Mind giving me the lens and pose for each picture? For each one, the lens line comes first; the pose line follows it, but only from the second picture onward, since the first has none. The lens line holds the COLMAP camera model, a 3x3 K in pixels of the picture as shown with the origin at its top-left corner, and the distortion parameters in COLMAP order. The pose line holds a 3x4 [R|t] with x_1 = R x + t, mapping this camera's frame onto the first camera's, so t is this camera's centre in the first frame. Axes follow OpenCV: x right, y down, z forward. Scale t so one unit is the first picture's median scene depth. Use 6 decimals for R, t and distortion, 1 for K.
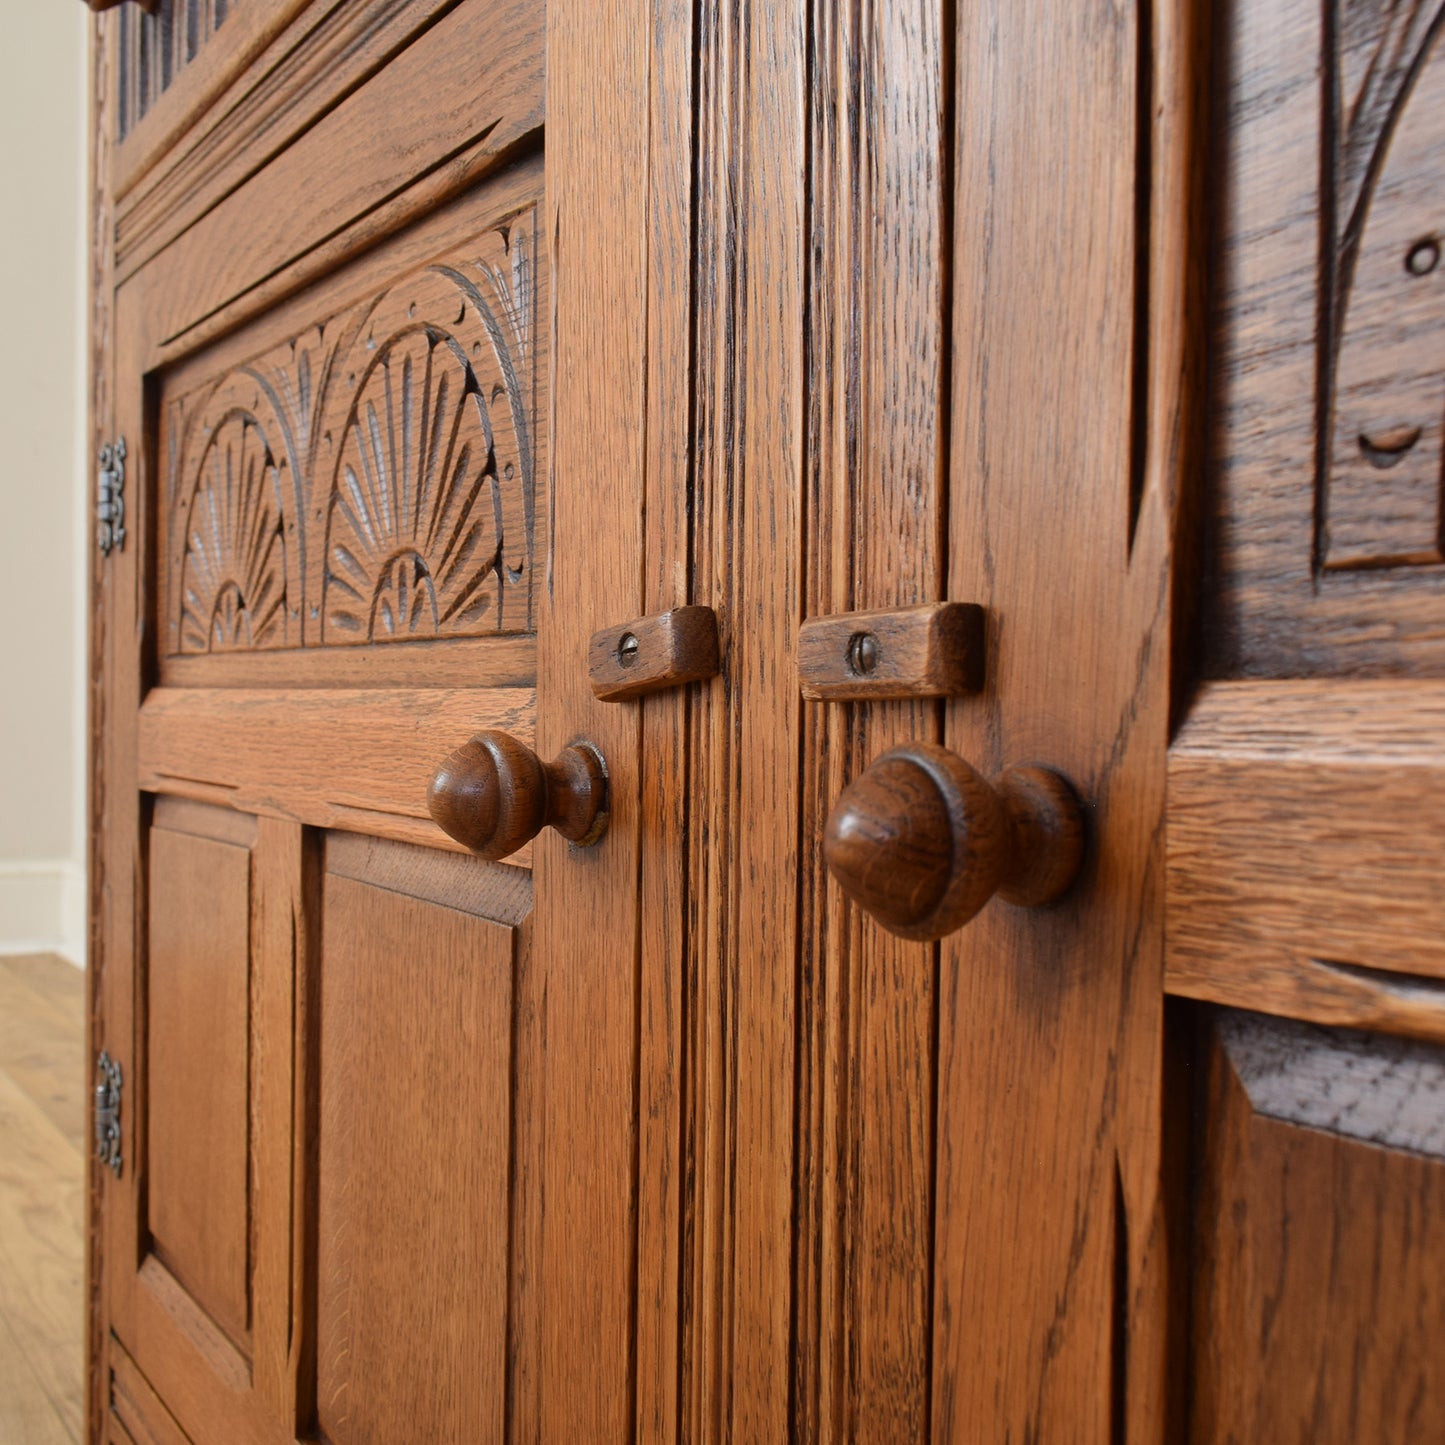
lens RADIAL K [[1648.4, 0, 646.3], [0, 1648.4, 722.6], [0, 0, 1]] dist [-0.015210, -0.001651]
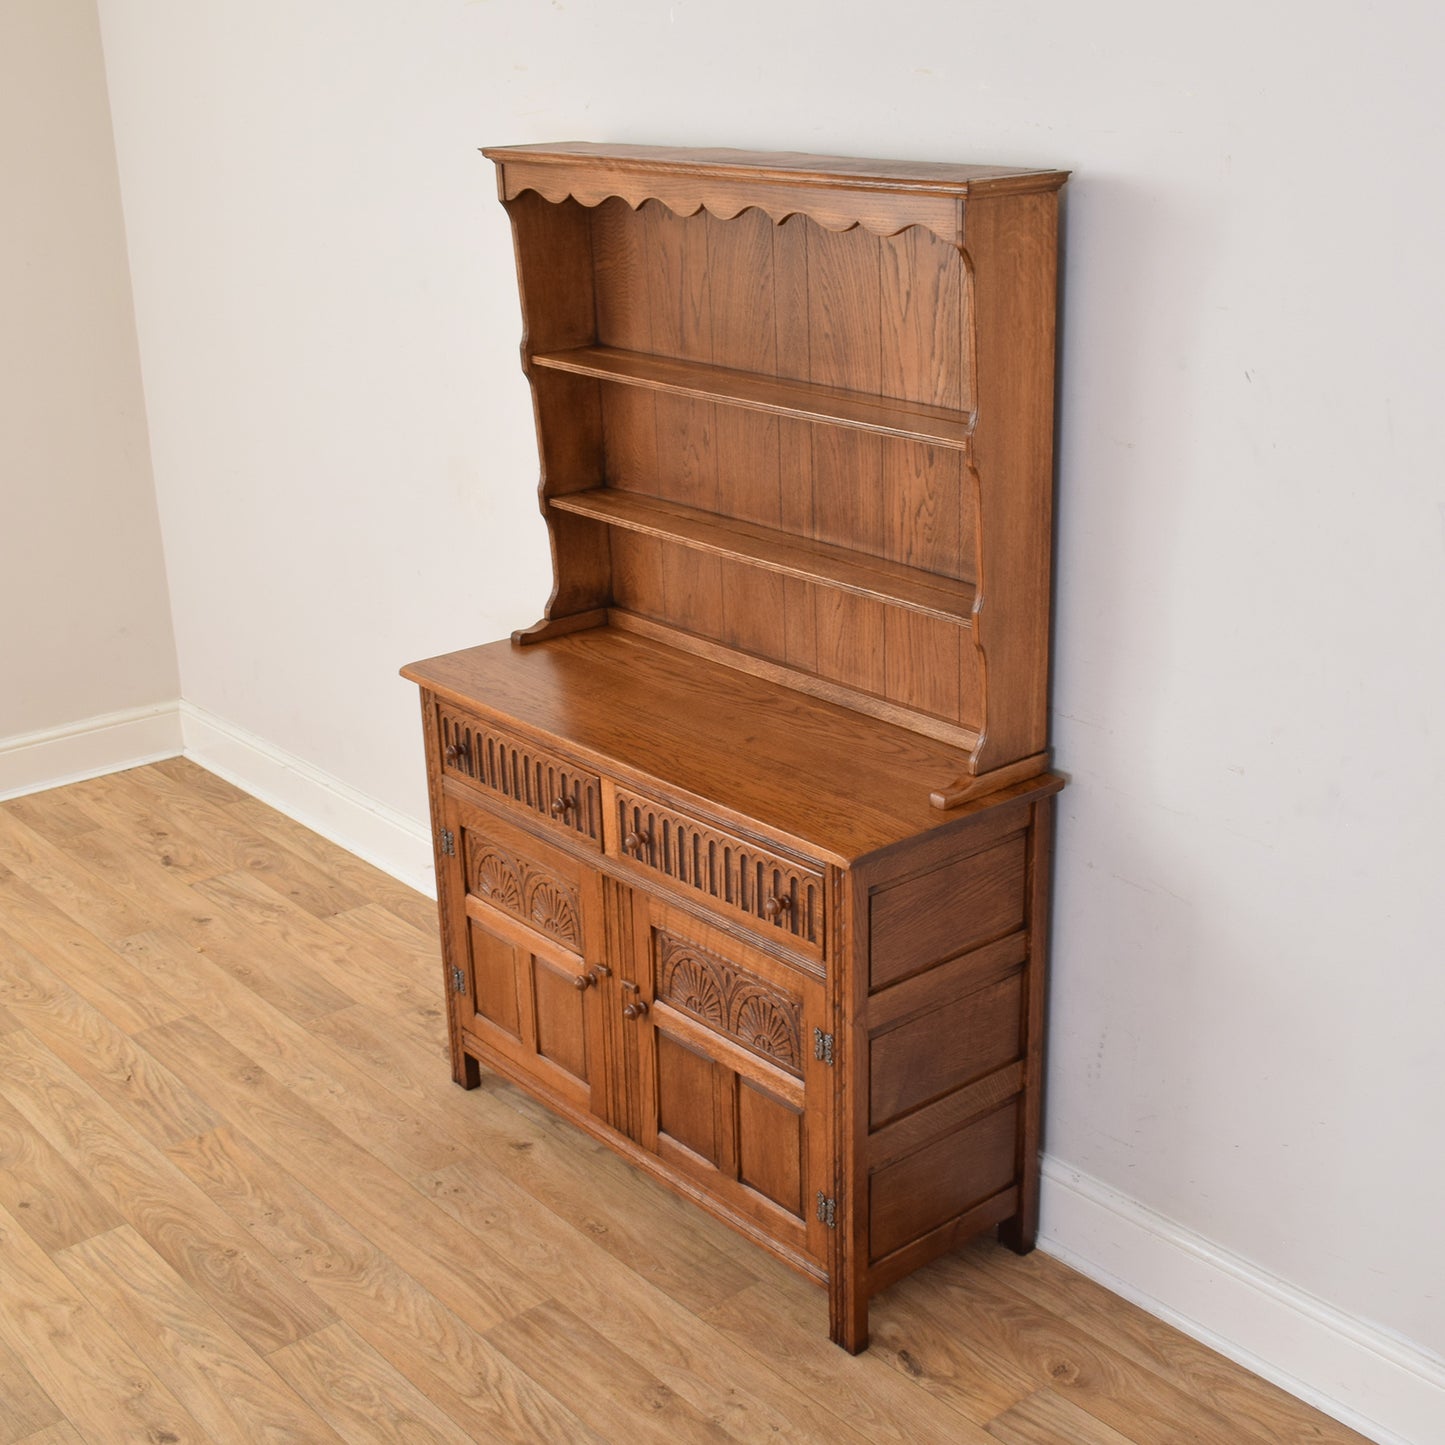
lens RADIAL K [[1935.9, 0, 817.3], [0, 1935.9, 721.4], [0, 0, 1]] dist [-0.015437, -0.021040]
pose [[0.982103, -0.080888, 0.170091, -0.365767], [0.021077, 0.944609, 0.327520, -3.285163], [-0.187162, -0.318073, 0.929408, -5.855011]]
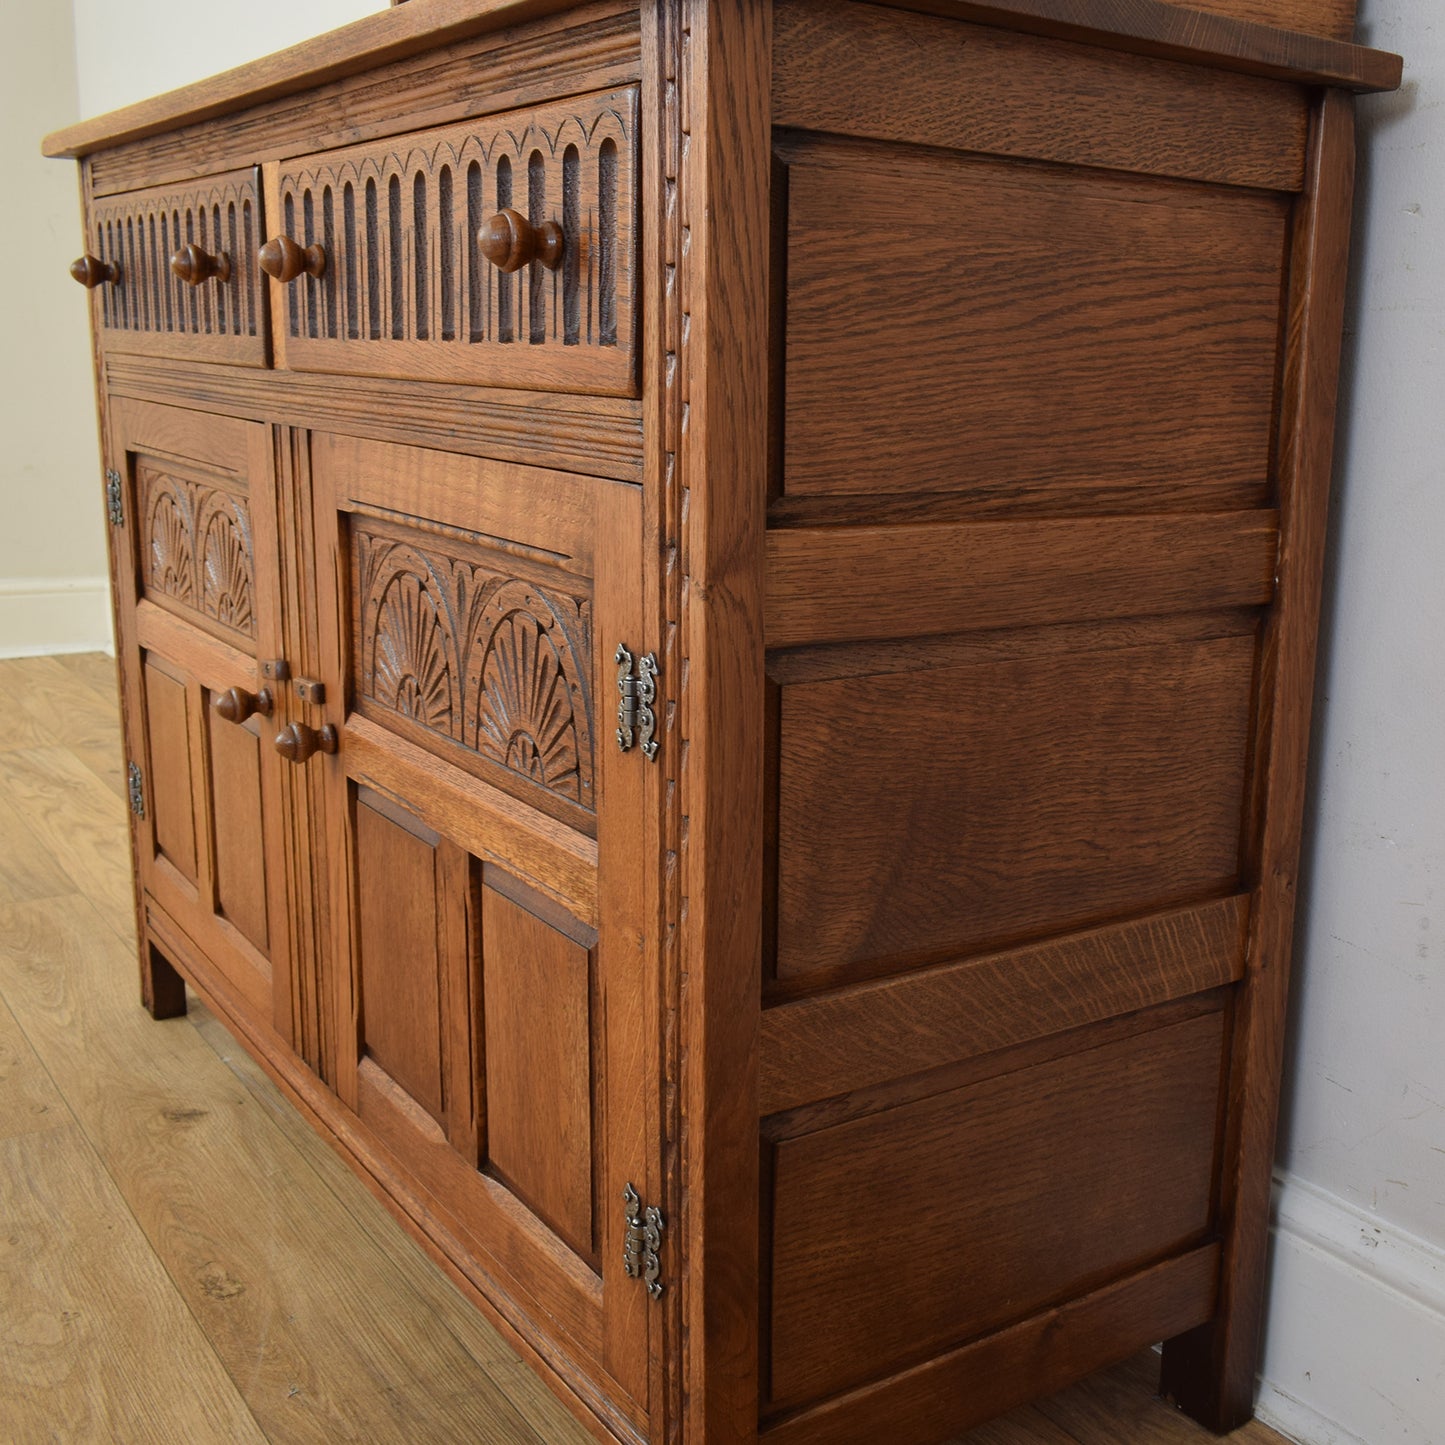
lens RADIAL K [[1693.0, 0, 943.4], [0, 1693.0, 720.8], [0, 0, 1]] dist [-0.016450, 0.009248]
pose [[0.992954, -0.003109, 0.118458, 0.760950], [-0.021496, 0.978344, 0.205867, -0.543271], [-0.116533, -0.206963, 0.971384, -2.060666]]
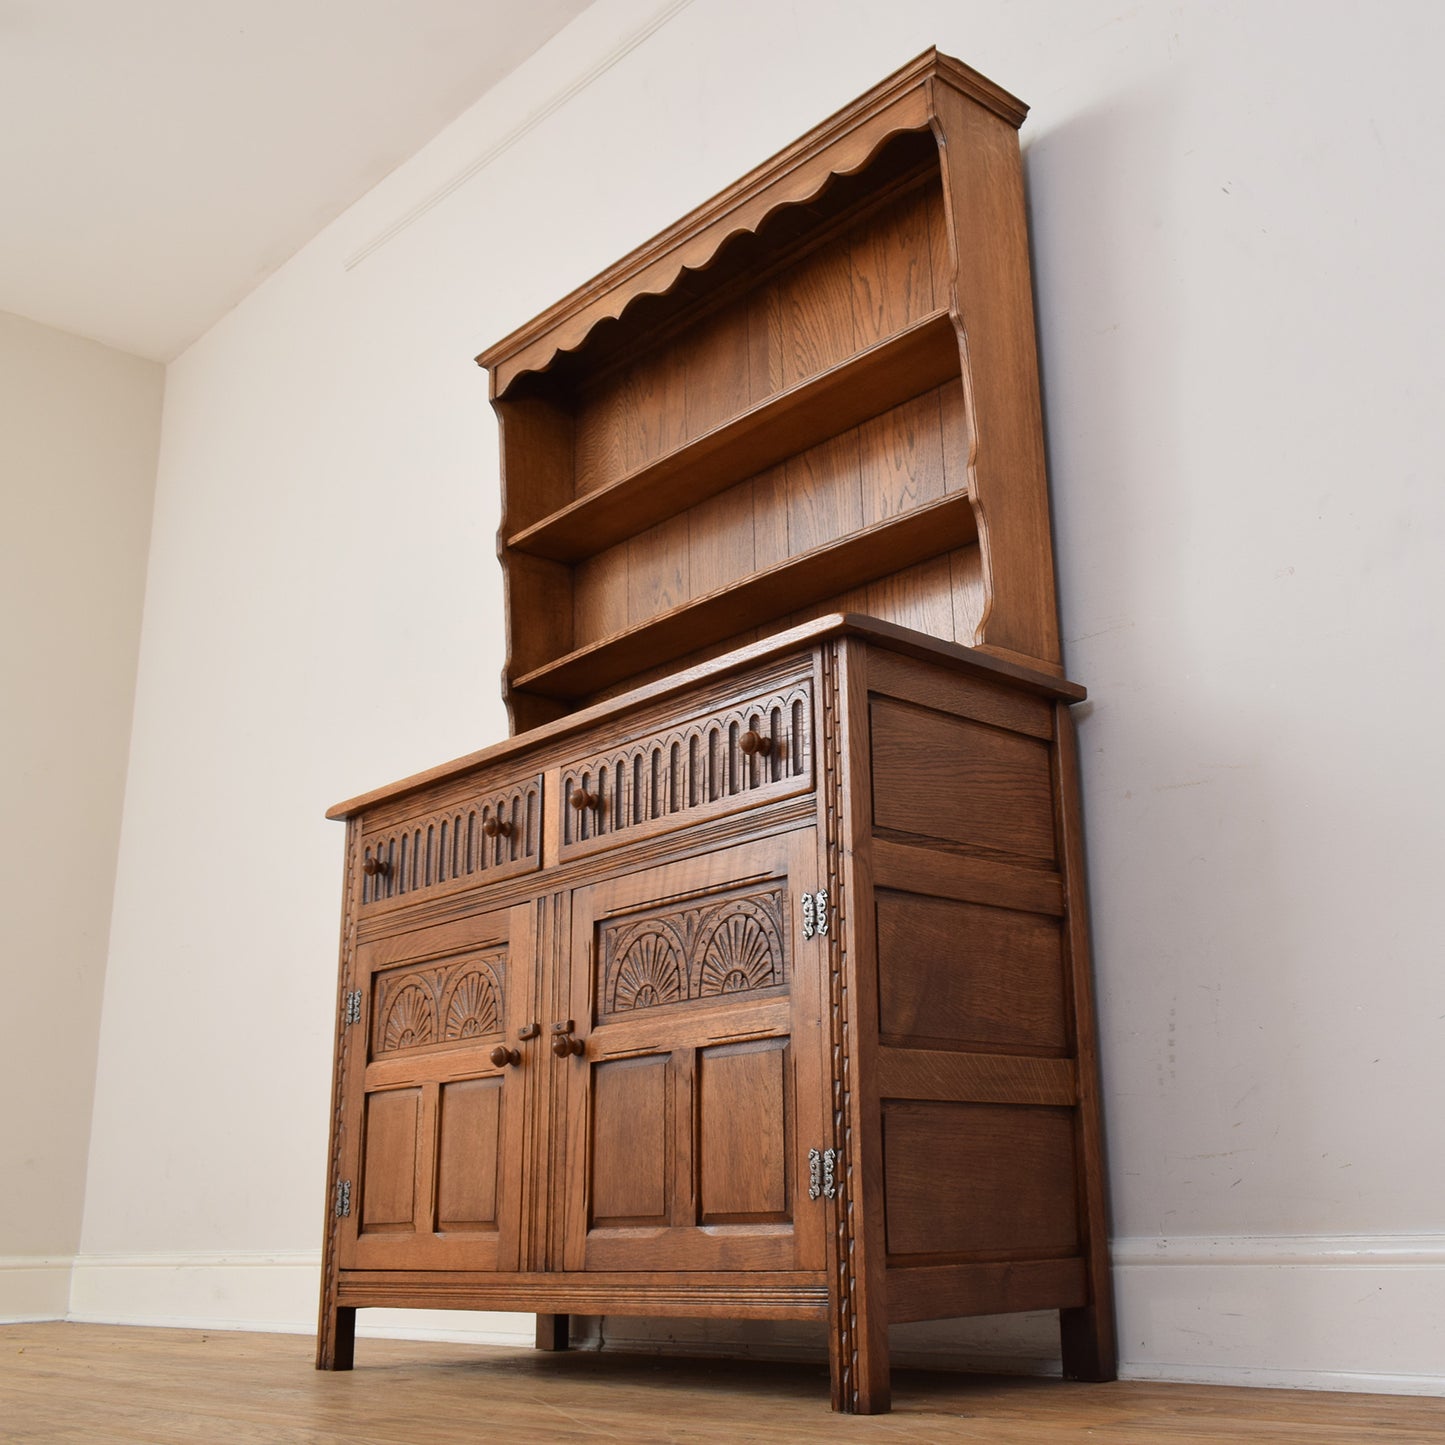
lens RADIAL K [[1658.4, 0, 855.3], [0, 1658.4, 723.2], [0, 0, 1]] dist [-0.019453, 0.008950]
pose [[0.971108, 0.030094, 0.236734, -0.247334], [0.041798, 0.955231, -0.292893, 0.575031], [-0.234950, 0.294326, 0.926375, -4.287519]]
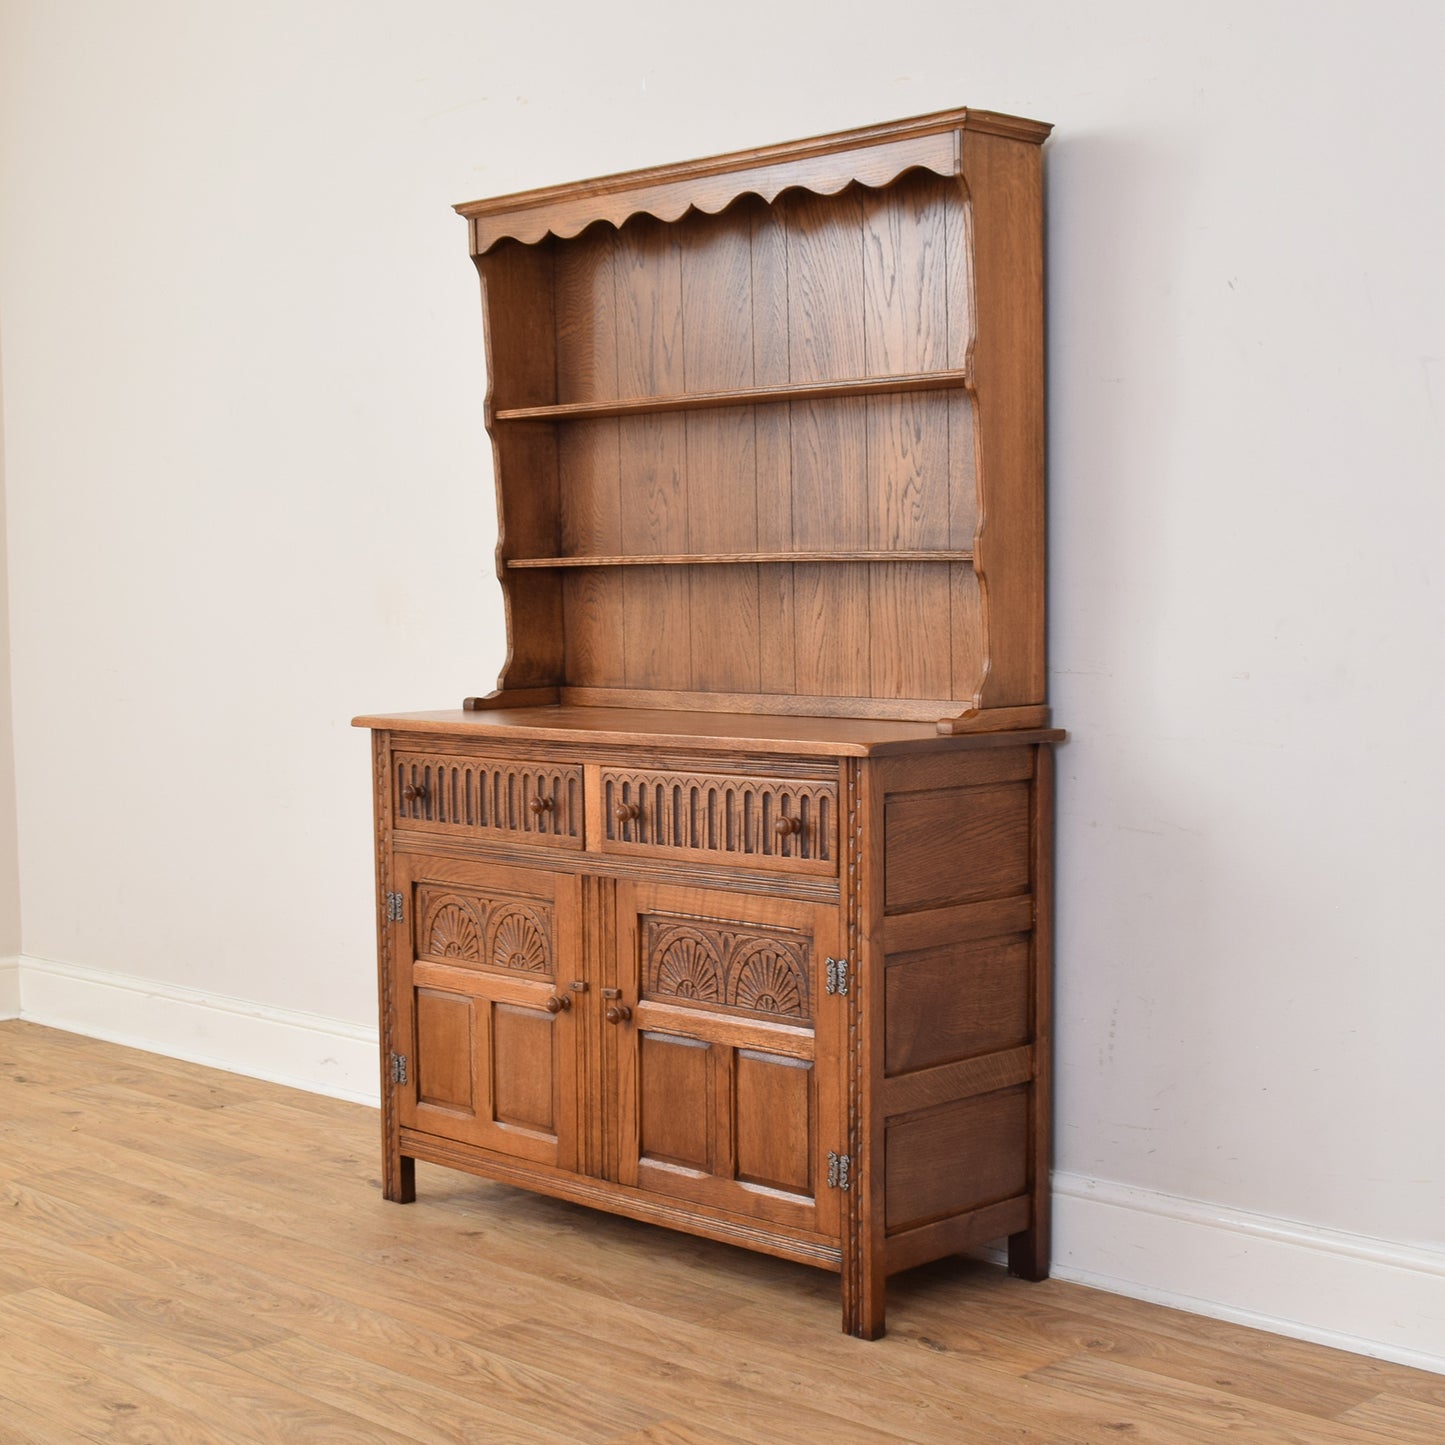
lens RADIAL K [[2288.4, 0, 783.3], [0, 2288.4, 802.4], [0, 0, 1]] dist [-0.015601, -0.109961]
pose [[0.965777, -0.040810, 0.256142, -1.344306], [0.019504, 0.996175, 0.085175, -1.356344], [-0.258638, -0.077264, 0.962879, -7.166844]]
